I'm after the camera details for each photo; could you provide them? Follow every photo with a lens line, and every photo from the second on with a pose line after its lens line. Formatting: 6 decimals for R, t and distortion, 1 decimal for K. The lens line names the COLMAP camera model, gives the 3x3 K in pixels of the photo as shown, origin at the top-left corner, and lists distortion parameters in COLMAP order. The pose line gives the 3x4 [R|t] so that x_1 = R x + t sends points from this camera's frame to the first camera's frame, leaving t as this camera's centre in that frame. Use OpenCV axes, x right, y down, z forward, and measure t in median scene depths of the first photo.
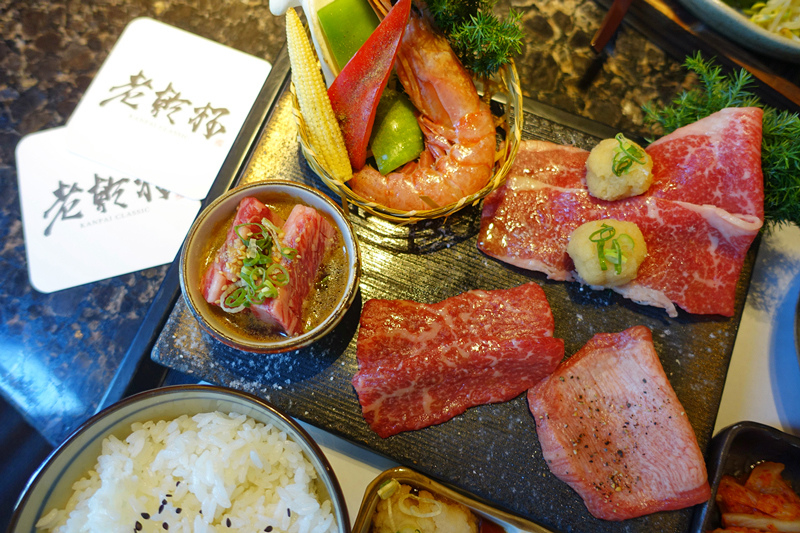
lens RADIAL K [[536.2, 0, 400.0], [0, 536.2, 266.5], [0, 0, 1]] dist [-0.006805, -0.002760]
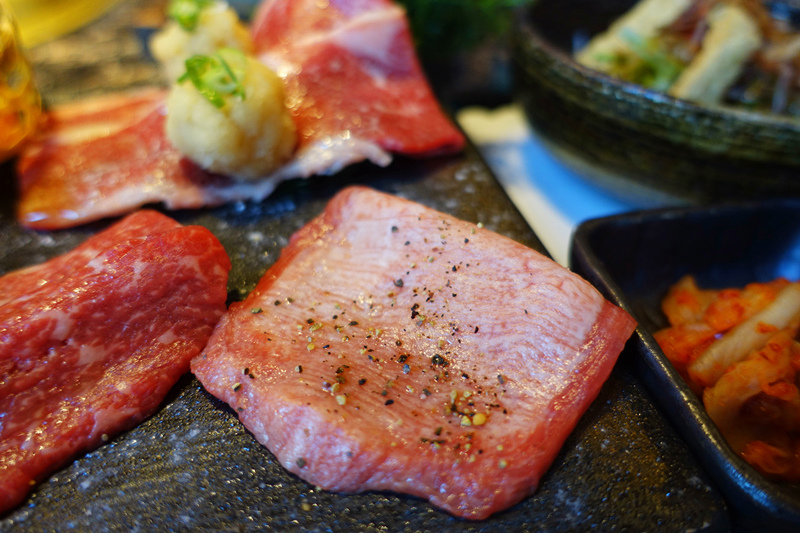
lens RADIAL K [[536.2, 0, 400.0], [0, 536.2, 266.5], [0, 0, 1]] dist [-0.006805, -0.002760]
pose [[0.818516, -0.362910, 0.445339, 0.219756], [0.550938, 0.715537, -0.429505, 0.460895], [-0.162785, 0.596911, 0.785620, 0.616120]]
